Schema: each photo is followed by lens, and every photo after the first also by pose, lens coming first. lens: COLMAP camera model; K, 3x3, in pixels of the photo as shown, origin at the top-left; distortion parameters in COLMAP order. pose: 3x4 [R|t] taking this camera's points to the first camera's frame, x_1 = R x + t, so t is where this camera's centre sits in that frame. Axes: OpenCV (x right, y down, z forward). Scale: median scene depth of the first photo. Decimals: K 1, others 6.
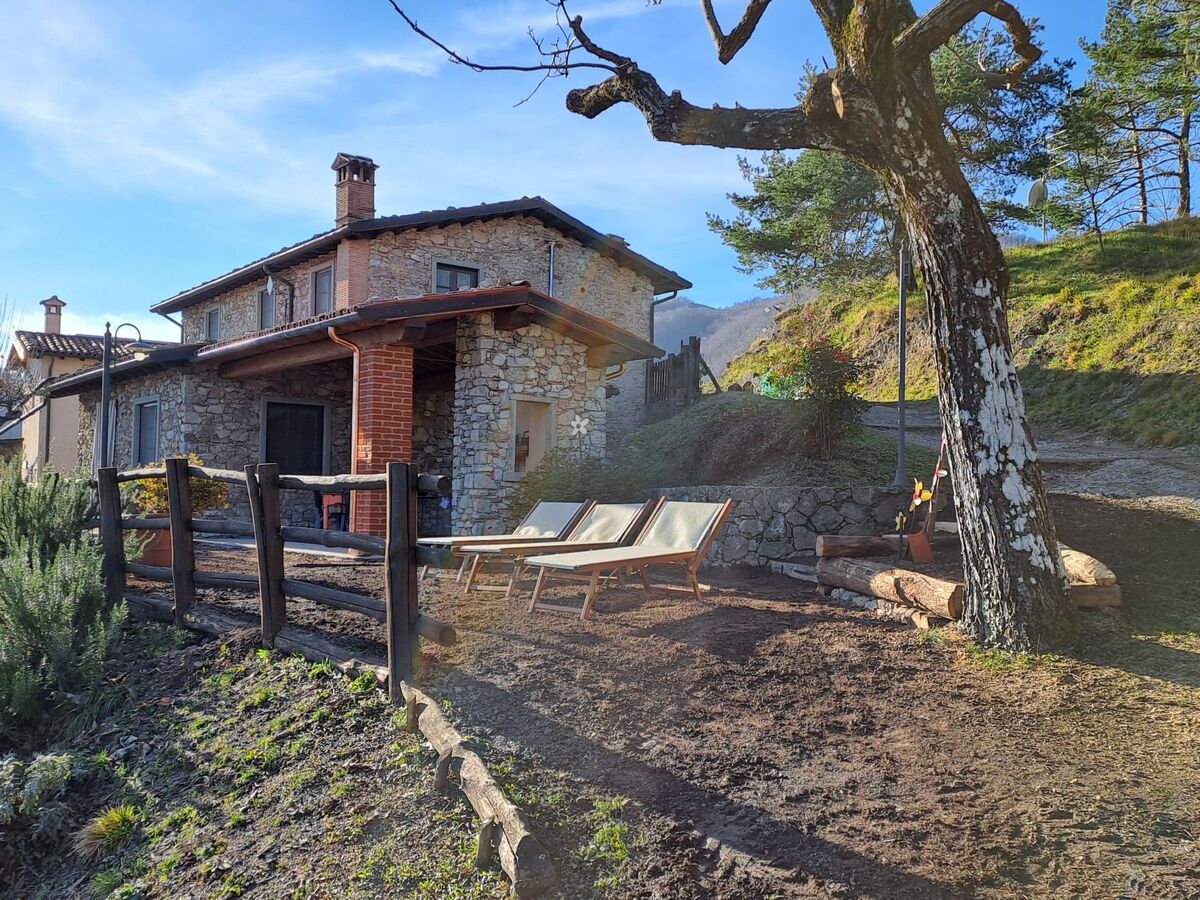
lens RADIAL K [[1172.1, 0, 599.8], [0, 1172.1, 464.3], [0, 0, 1]] dist [0.144753, -0.244505]
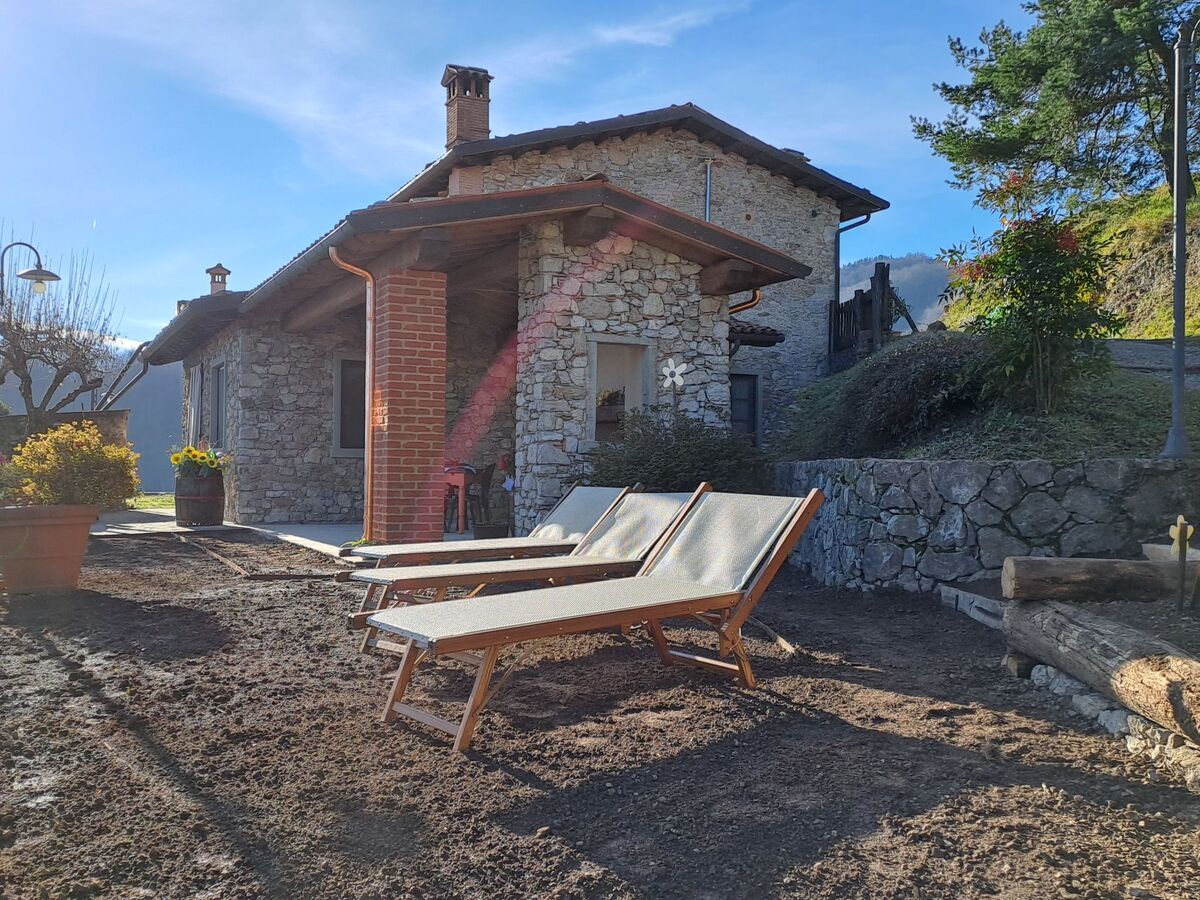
lens RADIAL K [[1173.6, 0, 584.6], [0, 1173.6, 456.0], [0, 0, 1]] dist [0.156308, -0.245938]
pose [[0.978797, -0.009811, -0.204597, 0.069589], [0.013840, 0.999737, 0.018269, 0.002558], [0.204364, -0.020713, 0.978676, 0.280119]]
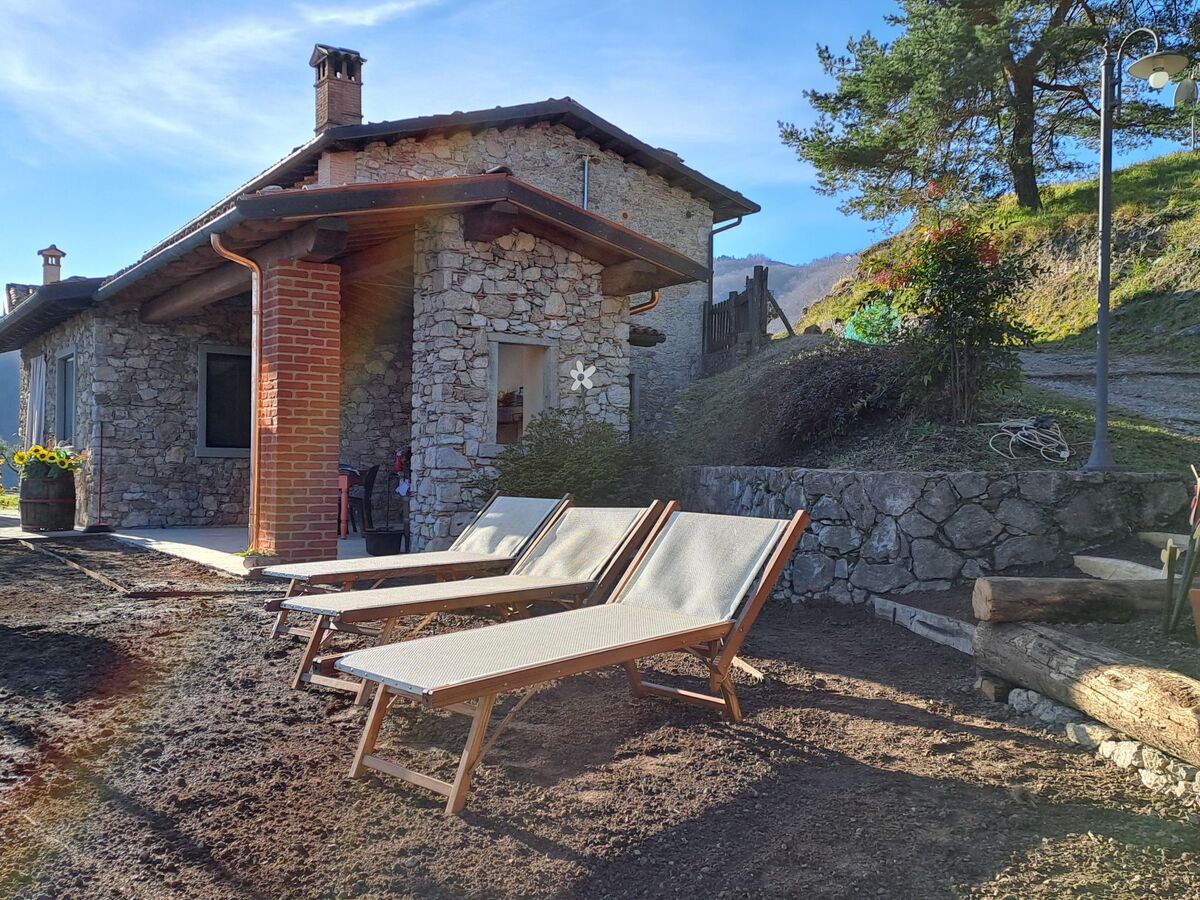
lens RADIAL K [[1166.7, 0, 597.6], [0, 1166.7, 463.4], [0, 0, 1]] dist [0.166345, -0.276234]
pose [[0.997703, -0.005815, -0.067494, 0.035133], [0.008005, 0.999449, 0.032225, -0.003952], [0.067269, -0.032692, 0.997199, 0.299228]]
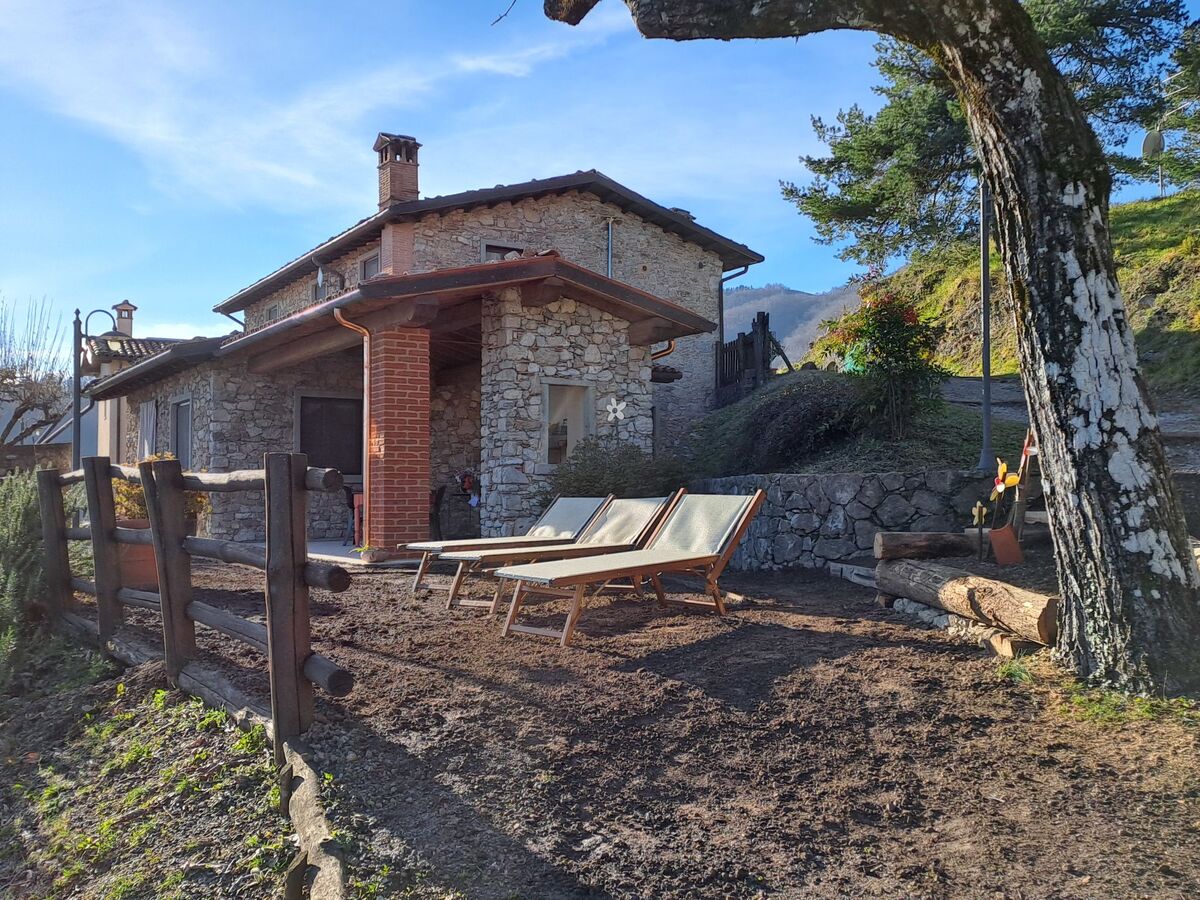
lens RADIAL K [[1173.6, 0, 584.6], [0, 1173.6, 456.0], [0, 0, 1]] dist [0.156308, -0.245938]
pose [[0.995090, -0.025019, -0.095756, 0.040771], [0.024878, 0.999687, -0.002664, 0.003287], [0.095793, 0.000269, 0.995401, 0.107970]]
